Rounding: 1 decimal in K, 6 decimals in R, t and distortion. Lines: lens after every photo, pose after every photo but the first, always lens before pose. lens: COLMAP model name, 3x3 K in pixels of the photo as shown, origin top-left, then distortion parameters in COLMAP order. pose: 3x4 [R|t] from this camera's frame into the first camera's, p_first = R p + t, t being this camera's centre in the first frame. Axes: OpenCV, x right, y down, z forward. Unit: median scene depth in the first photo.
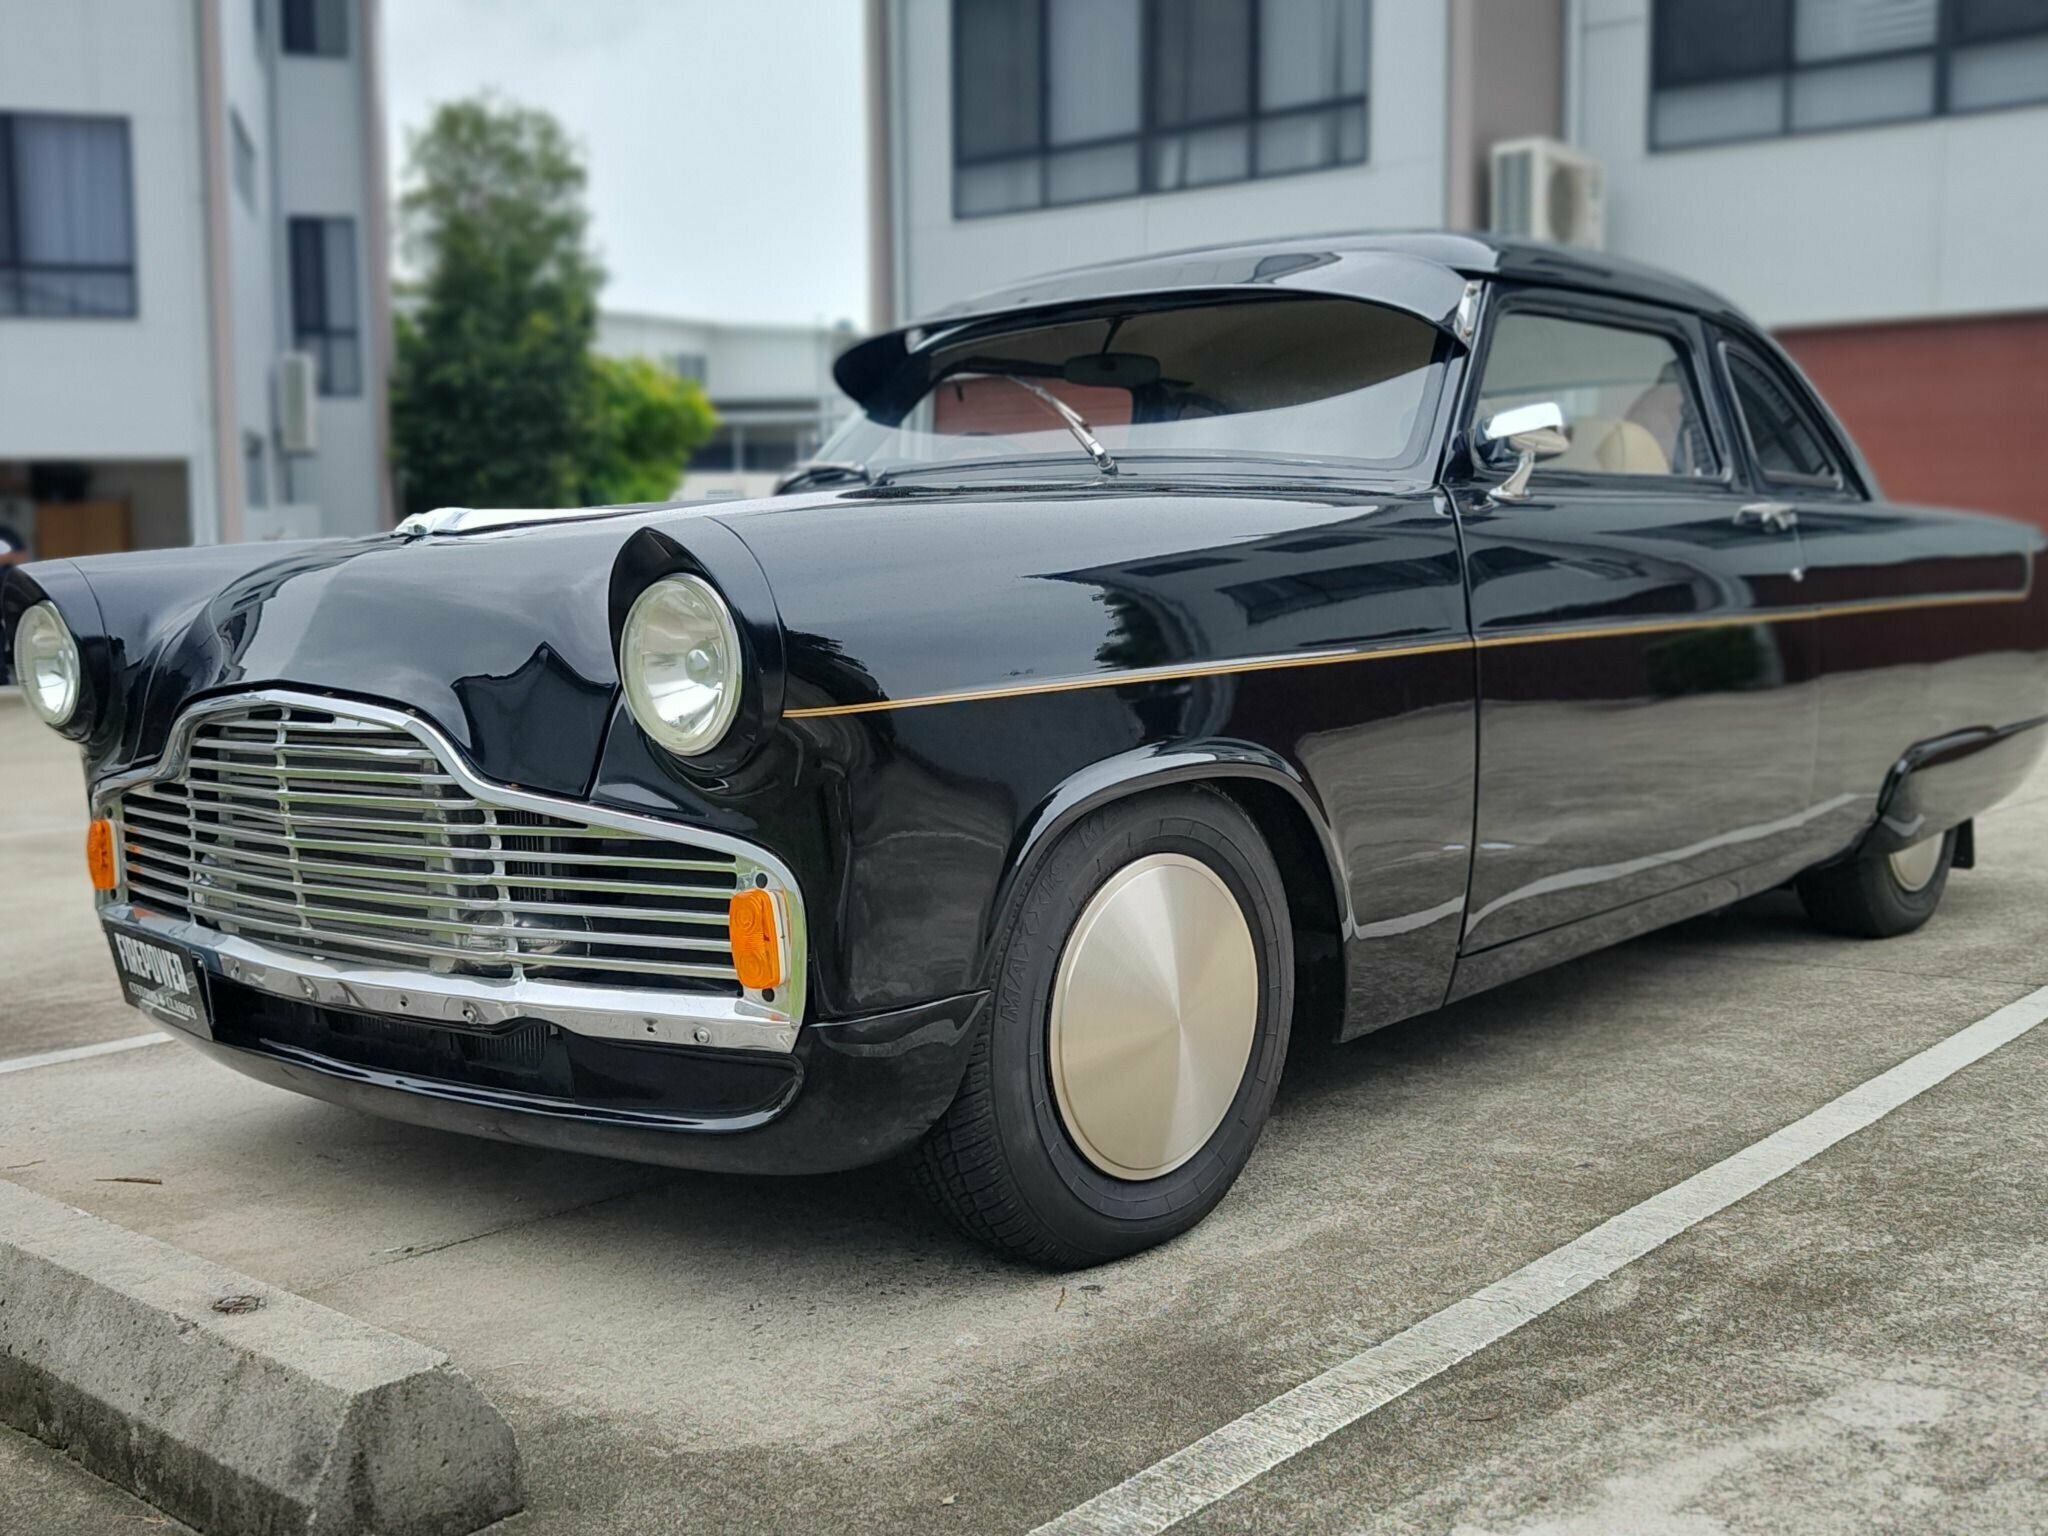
lens RADIAL K [[2082.4, 0, 1054.0], [0, 2082.4, 761.0], [0, 0, 1]] dist [0.107937, -0.277162]
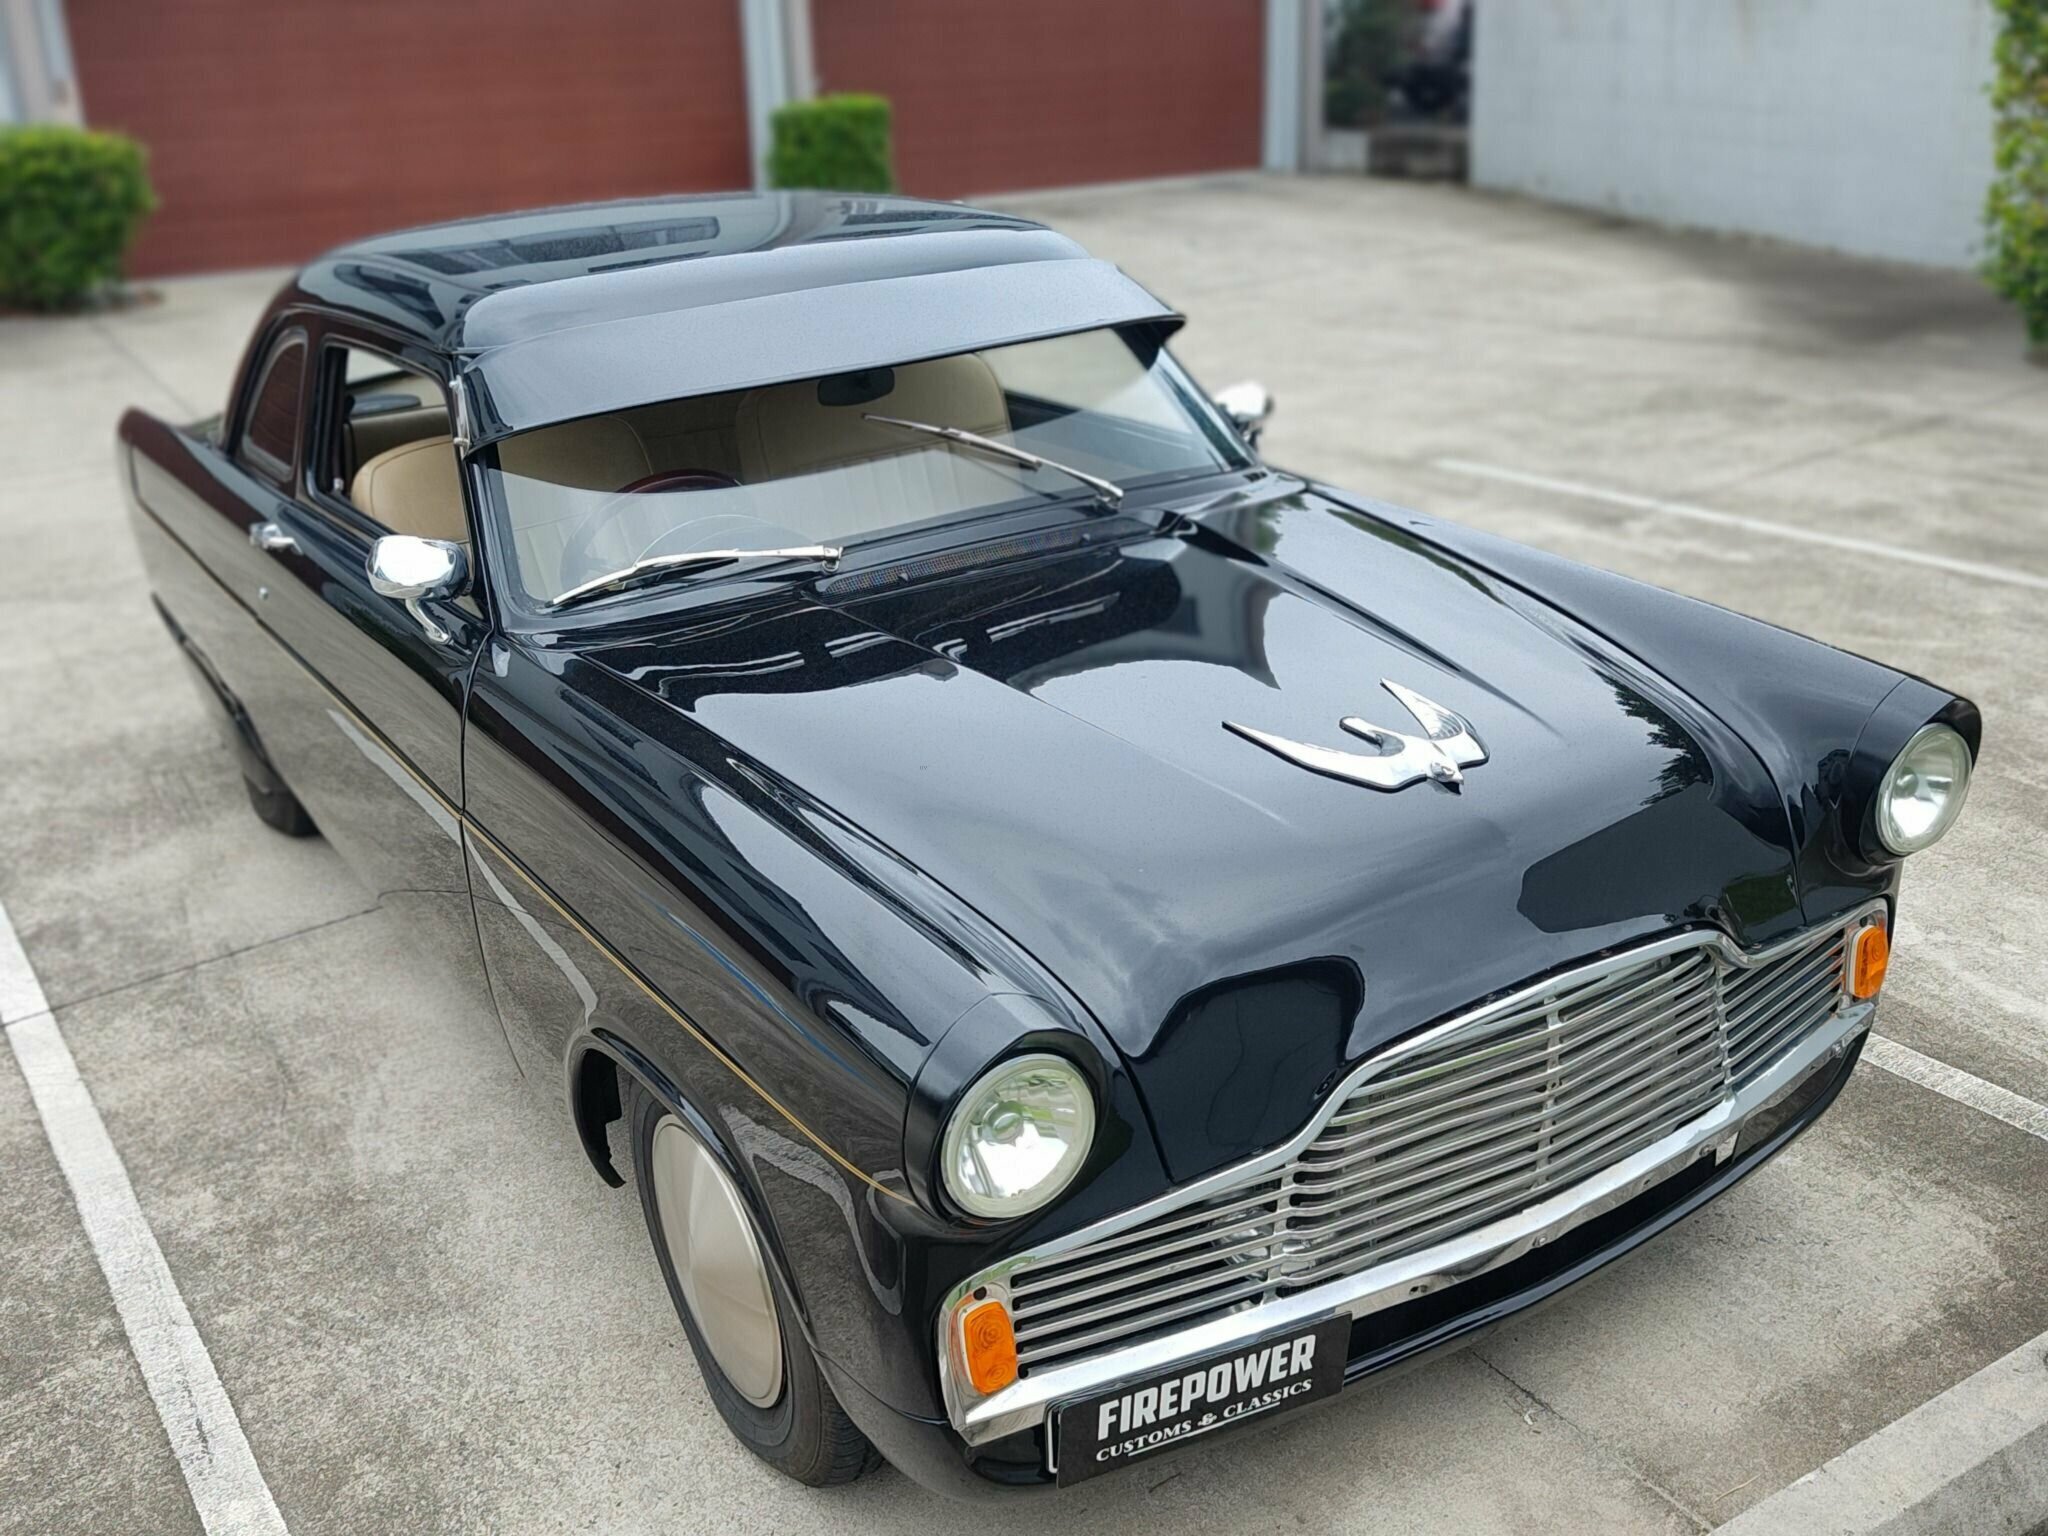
lens RADIAL K [[2059.9, 0, 1035.6], [0, 2059.9, 762.7], [0, 0, 1]] dist [0.082818, -0.171574]
pose [[0.295362, -0.334773, 0.894812, -1.248500], [0.132261, 0.941907, 0.308736, -0.447741], [-0.946186, 0.027160, 0.322481, 0.914213]]
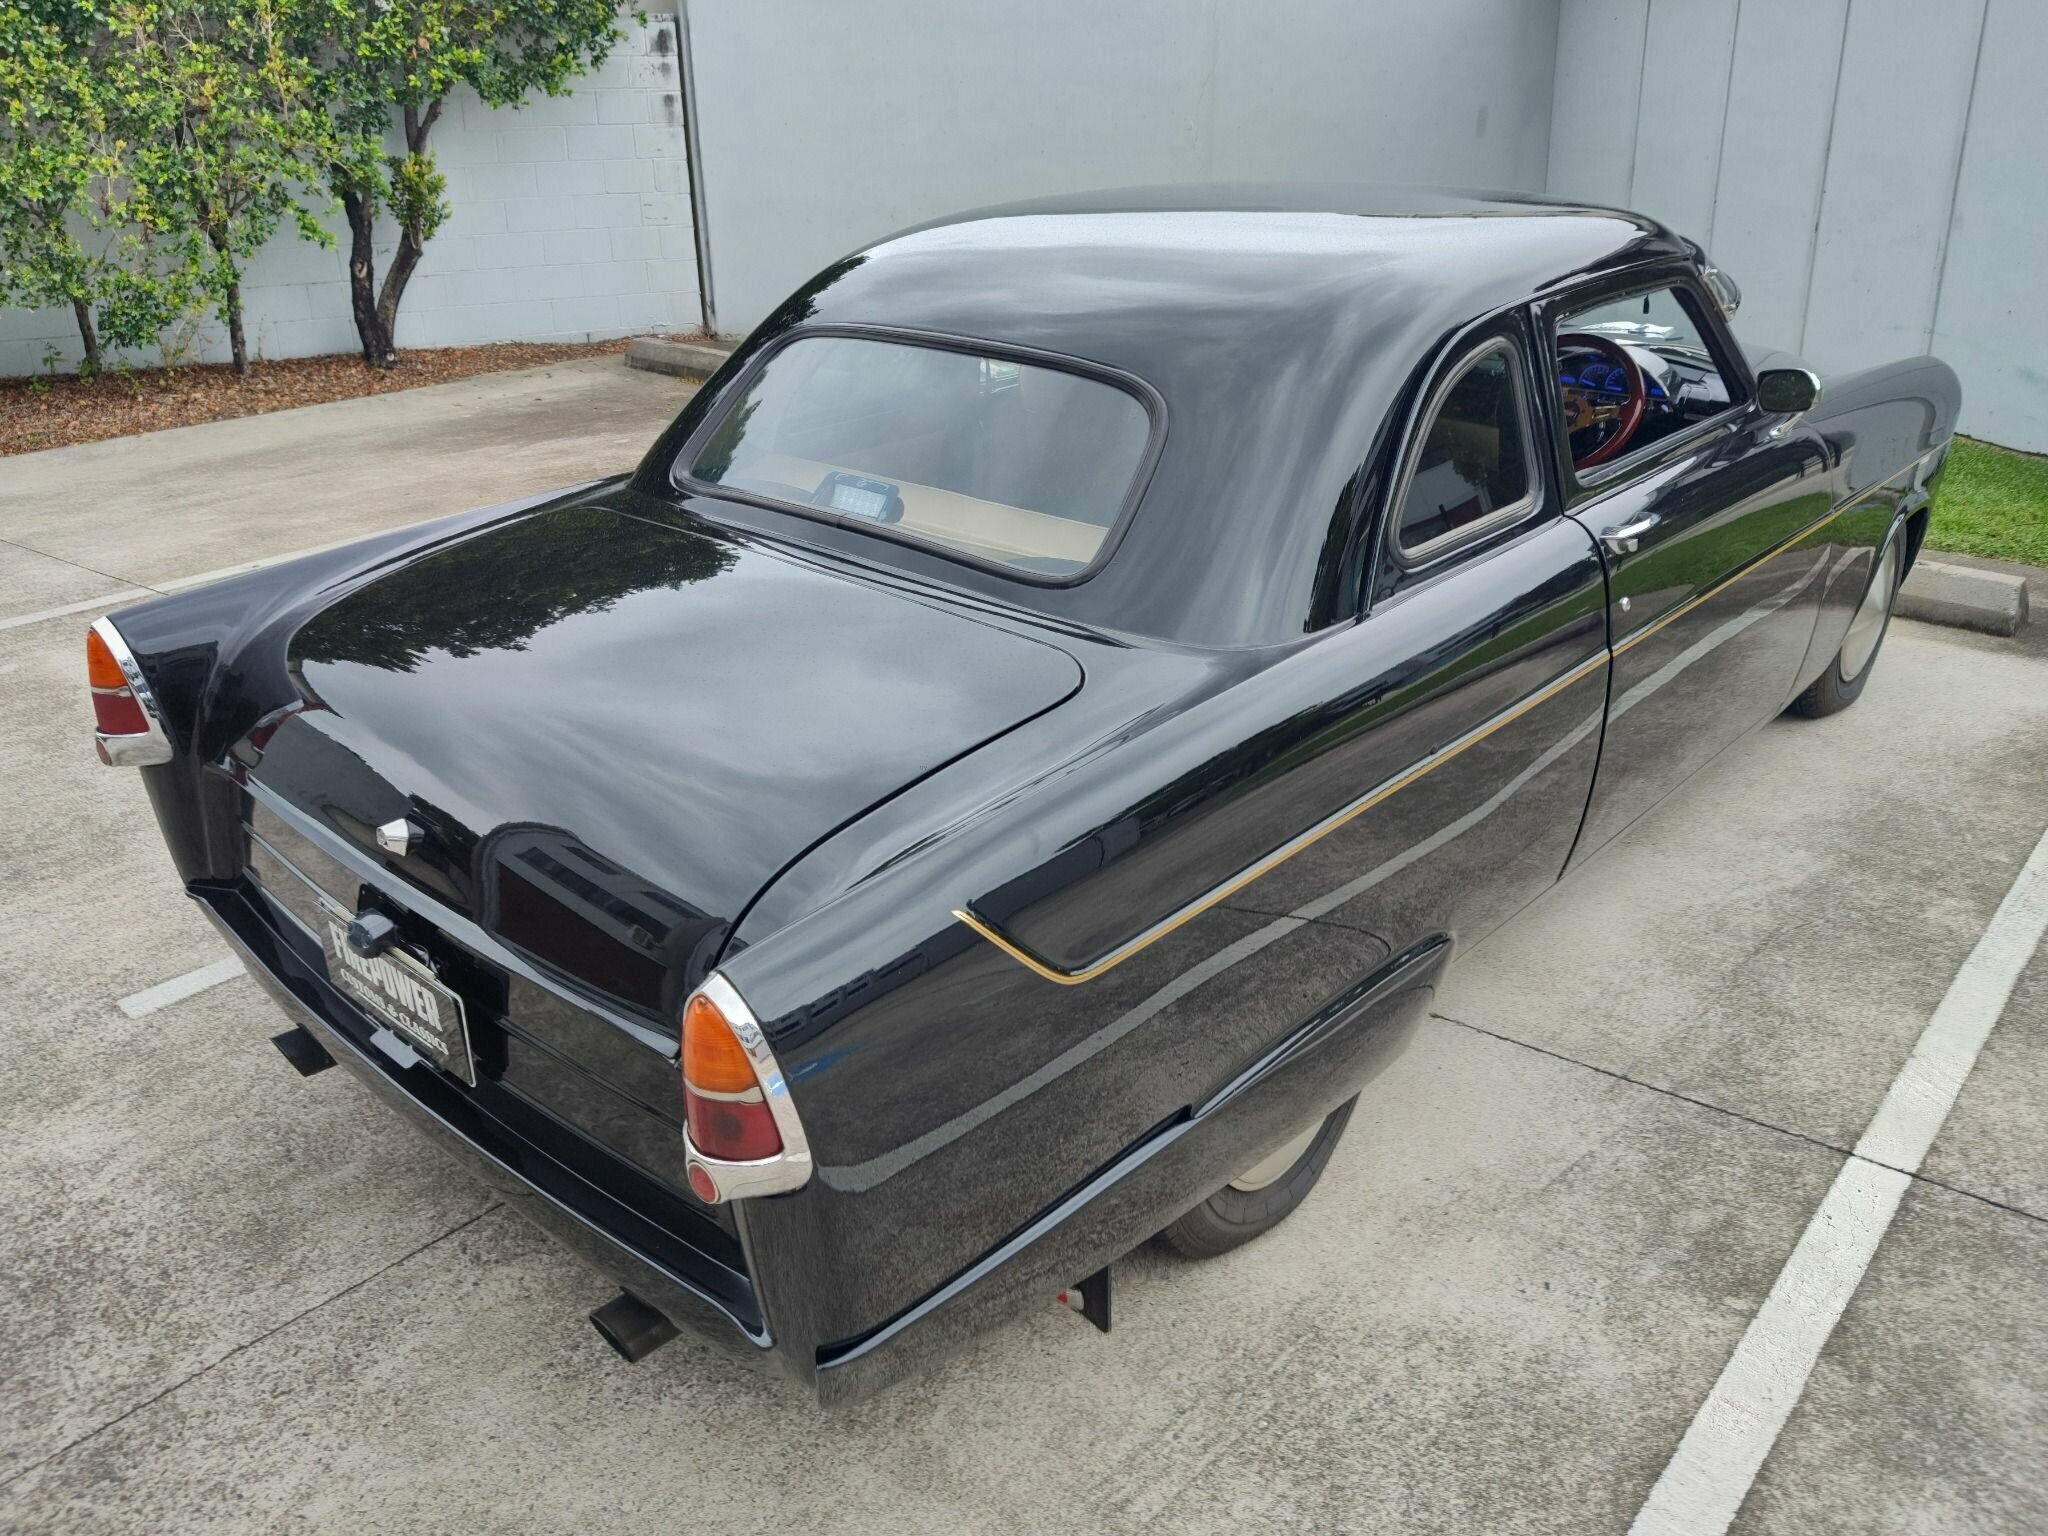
lens RADIAL K [[1568.6, 0, 983.1], [0, 1568.6, 664.9], [0, 0, 1]] dist [0.015714, 0.011747]
pose [[-0.998889, 0.015374, 0.044540, 0.418962], [0.033189, 0.900549, 0.433486, -0.602327], [-0.033446, 0.434482, -0.900059, 2.964692]]
